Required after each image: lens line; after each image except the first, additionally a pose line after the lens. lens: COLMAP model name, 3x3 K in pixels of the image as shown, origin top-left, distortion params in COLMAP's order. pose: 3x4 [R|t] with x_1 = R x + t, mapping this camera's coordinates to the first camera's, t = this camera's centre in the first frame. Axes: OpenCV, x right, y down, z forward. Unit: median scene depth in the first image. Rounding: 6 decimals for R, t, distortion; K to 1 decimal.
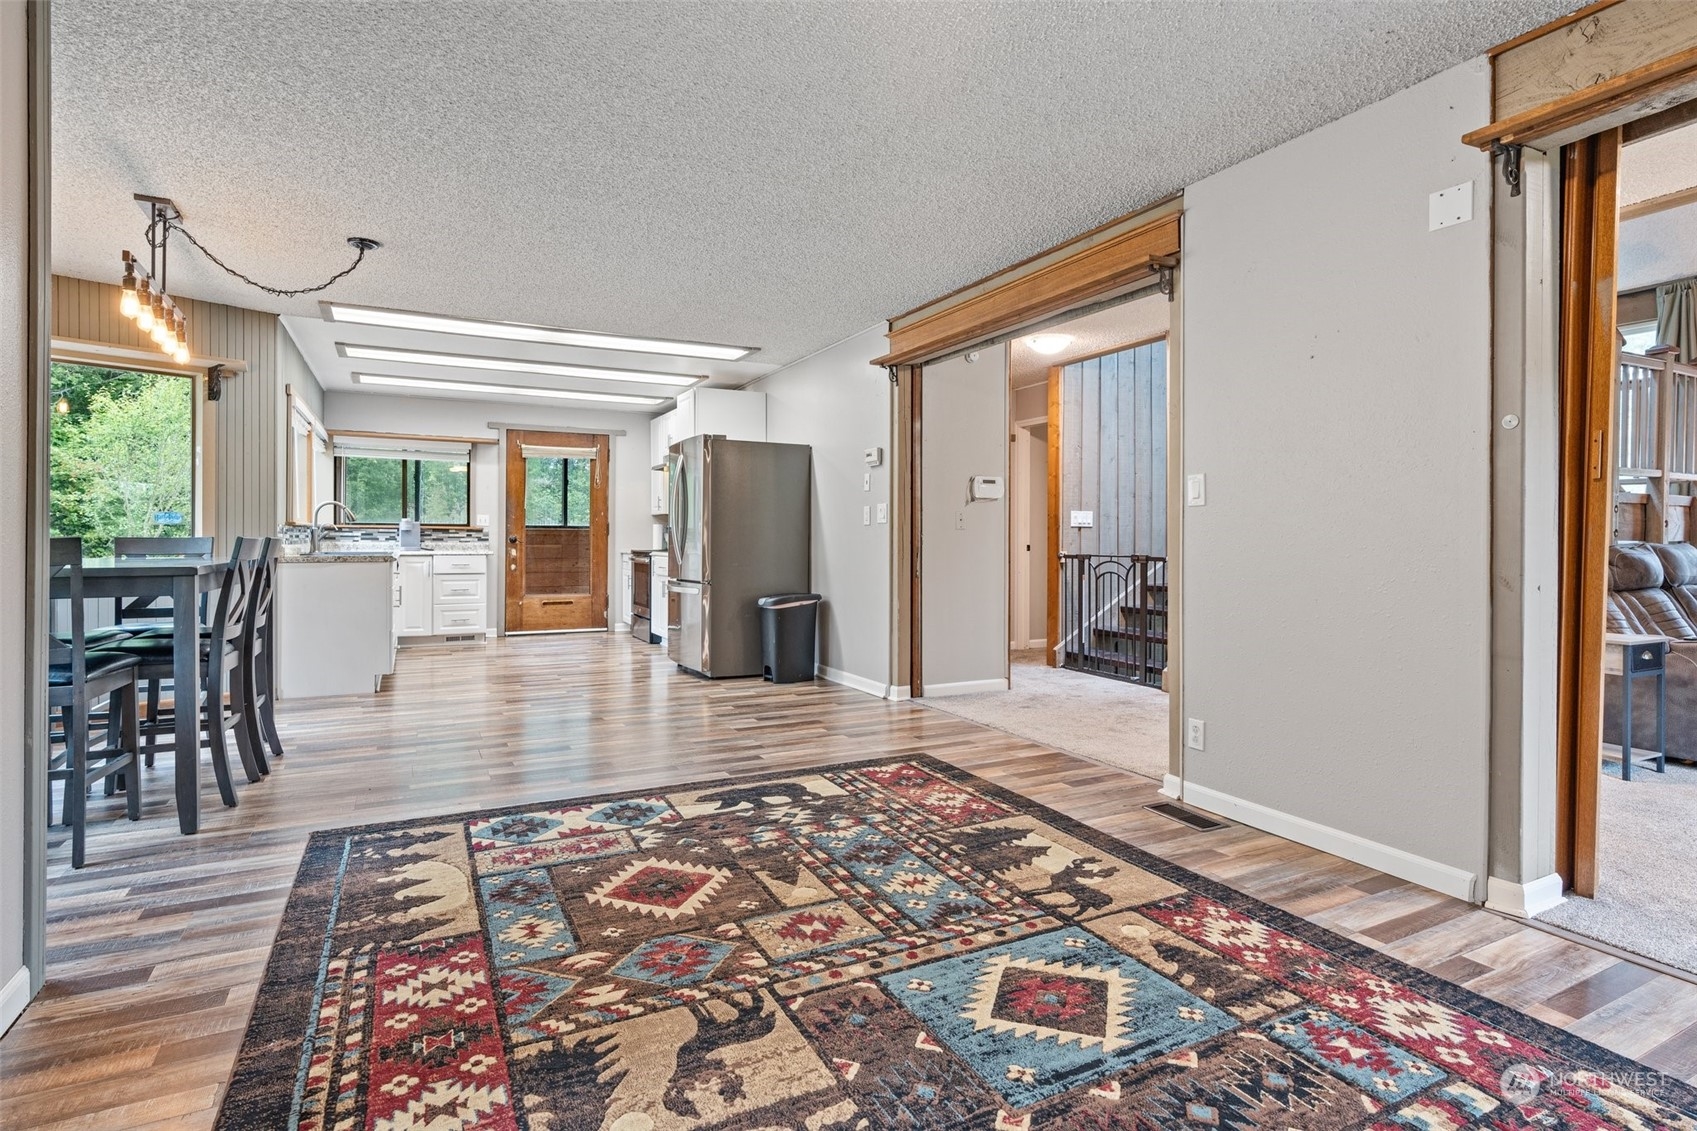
lens RADIAL K [[854.5, 0, 853.5], [0, 854.5, 553.1], [0, 0, 1]] dist [-0.012014, -0.000065]
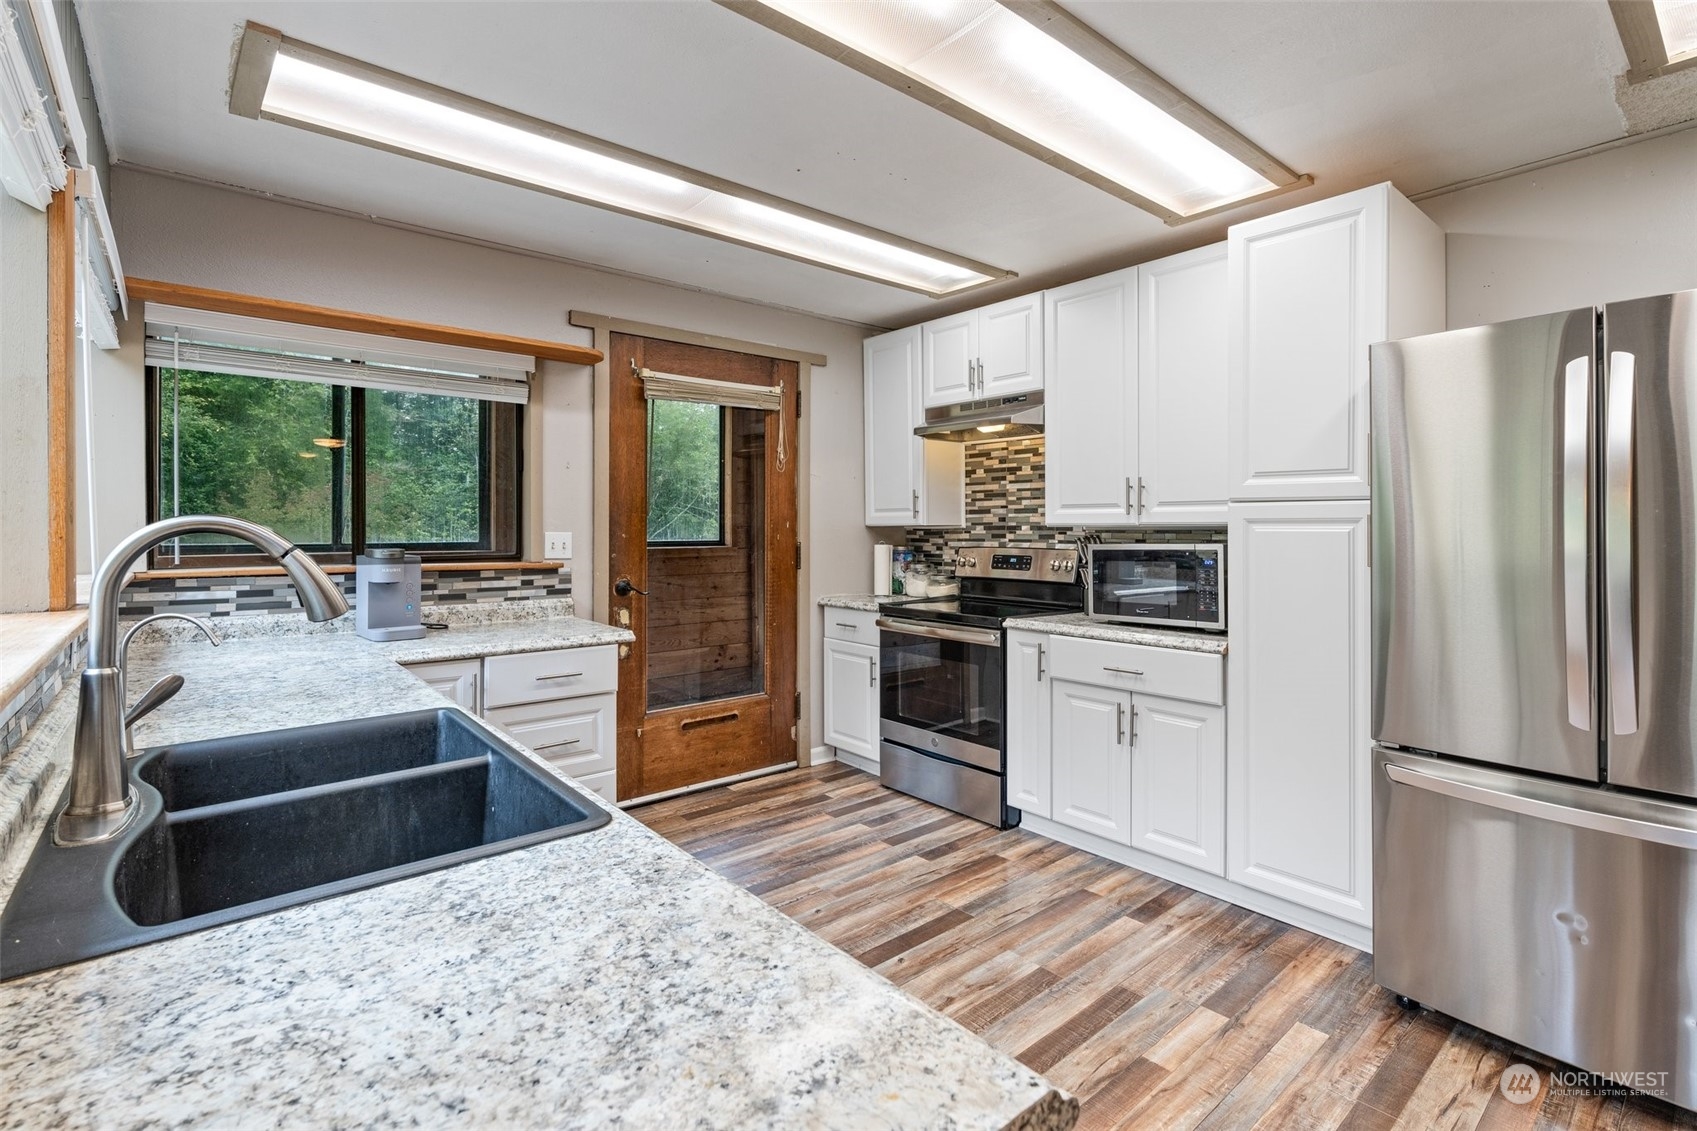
lens RADIAL K [[776.0, 0, 831.4], [0, 776.0, 533.7], [0, 0, 1]] dist [-0.001225, -0.000930]
pose [[0.976473, -0.005839, 0.215561, -0.384694], [0.007119, 0.999961, -0.005166, -0.040731], [-0.215522, 0.006579, 0.976477, 0.599786]]
